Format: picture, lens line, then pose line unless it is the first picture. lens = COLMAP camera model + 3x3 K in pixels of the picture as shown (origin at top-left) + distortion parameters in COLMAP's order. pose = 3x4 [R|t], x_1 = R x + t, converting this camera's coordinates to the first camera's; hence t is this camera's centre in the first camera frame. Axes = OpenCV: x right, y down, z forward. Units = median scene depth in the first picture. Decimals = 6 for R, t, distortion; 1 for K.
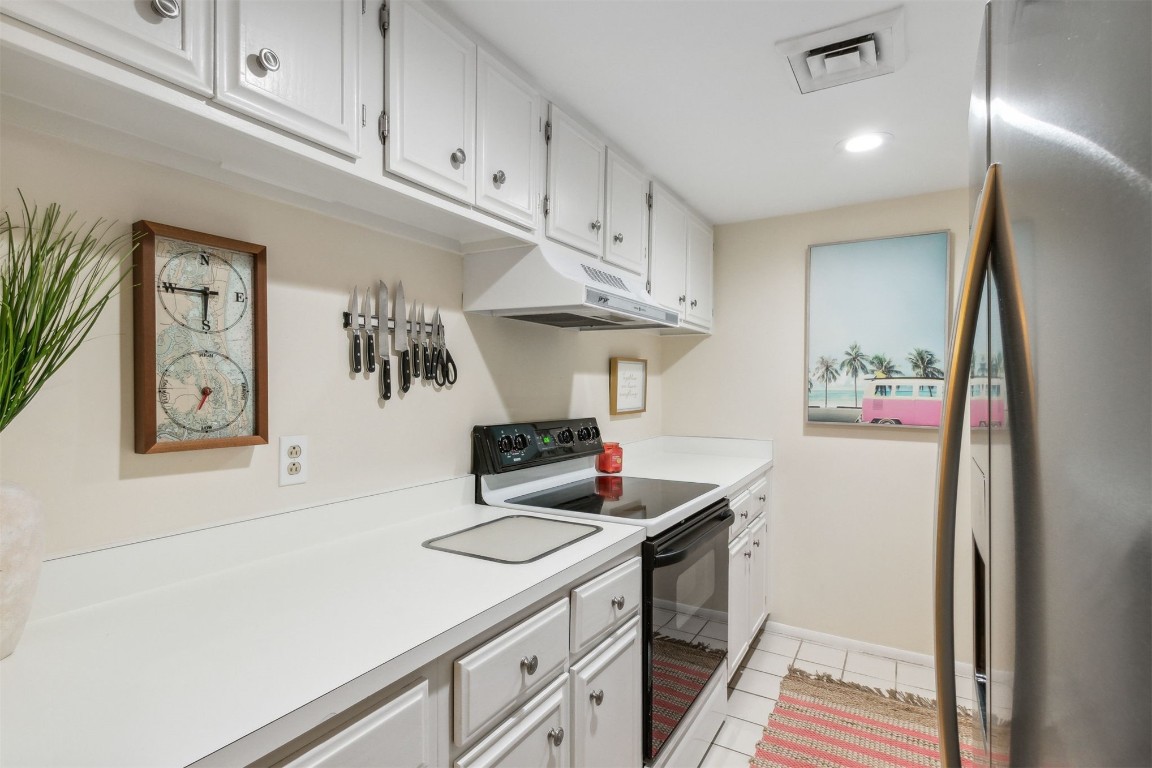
lens RADIAL K [[548.2, 0, 584.0], [0, 548.2, 384.0], [0, 0, 1]] dist [0.007377, -0.002962]
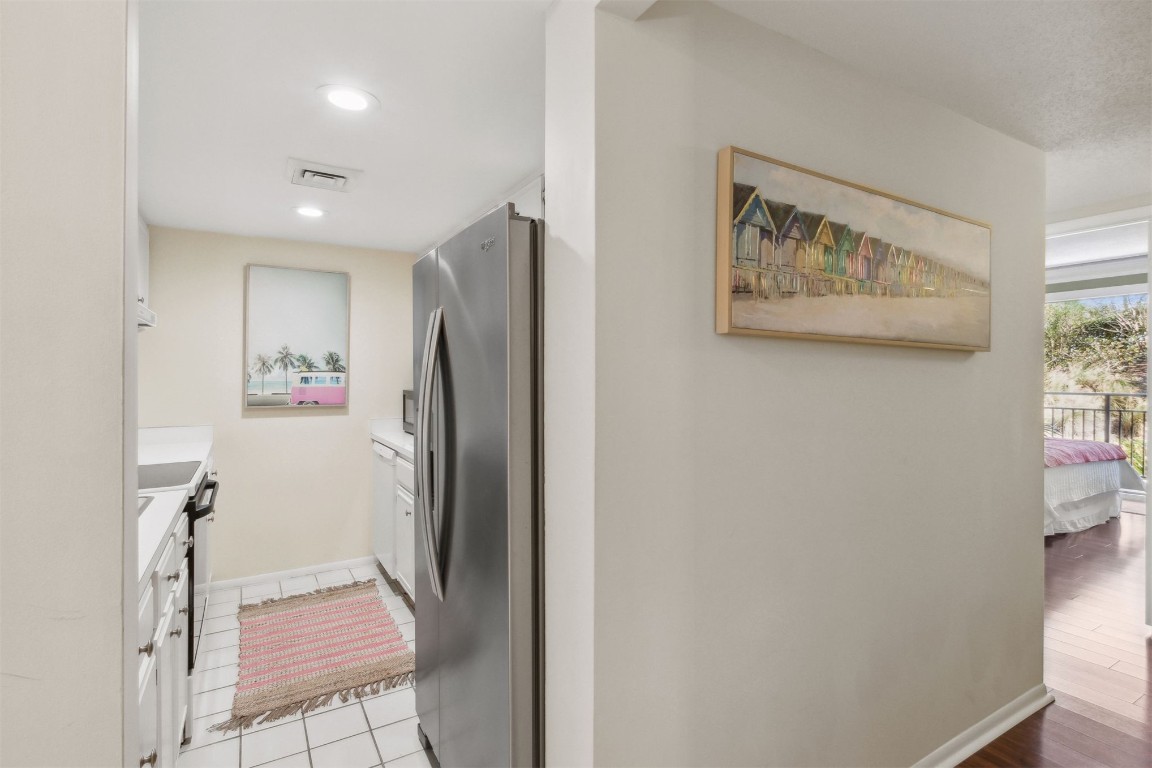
lens RADIAL K [[548.2, 0, 571.3], [0, 548.2, 365.8], [0, 0, 1]] dist [0.007377, -0.002962]
pose [[0.473627, 0.007549, 0.880693, -0.352520], [0.001714, 0.999953, -0.009493, -0.010638], [-0.880724, 0.006006, 0.473592, -0.237662]]
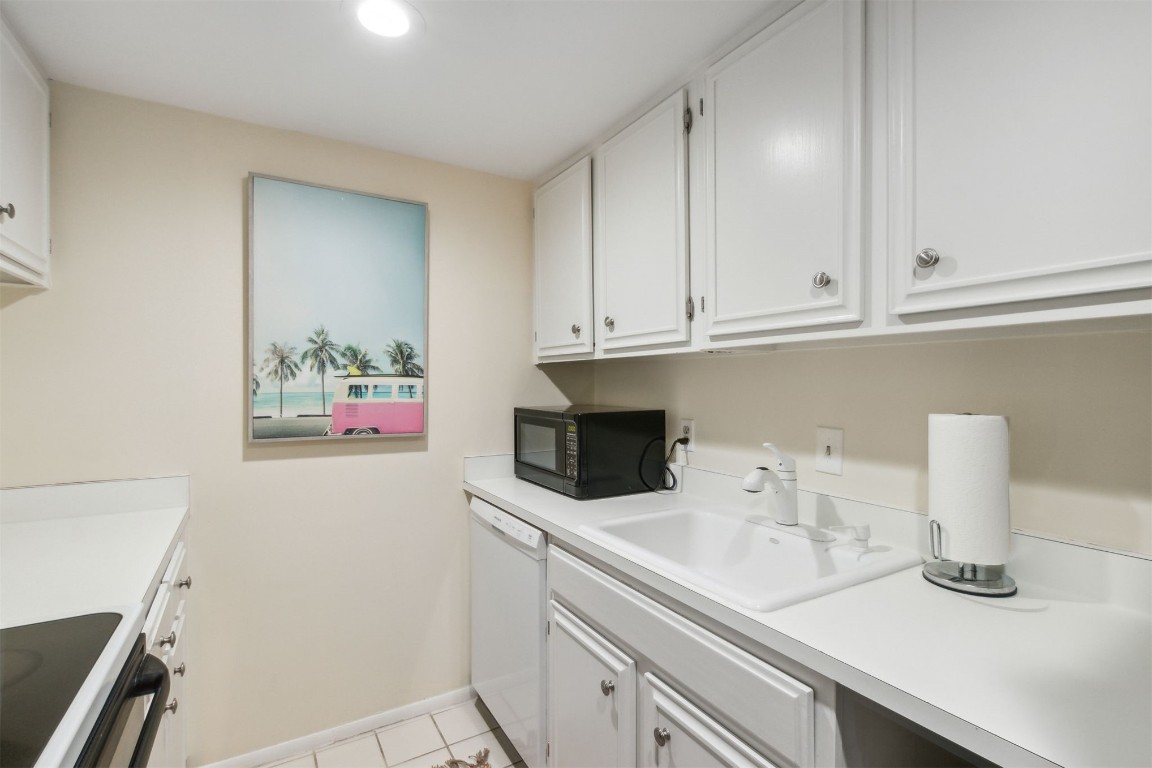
lens RADIAL K [[548.2, 0, 579.5], [0, 548.2, 387.6], [0, 0, 1]] dist [0.007377, -0.002962]
pose [[0.475802, -0.012865, 0.879458, 0.015429], [-0.002934, 0.999864, 0.016214, -0.007012], [-0.879547, -0.010295, 0.475700, 0.359170]]
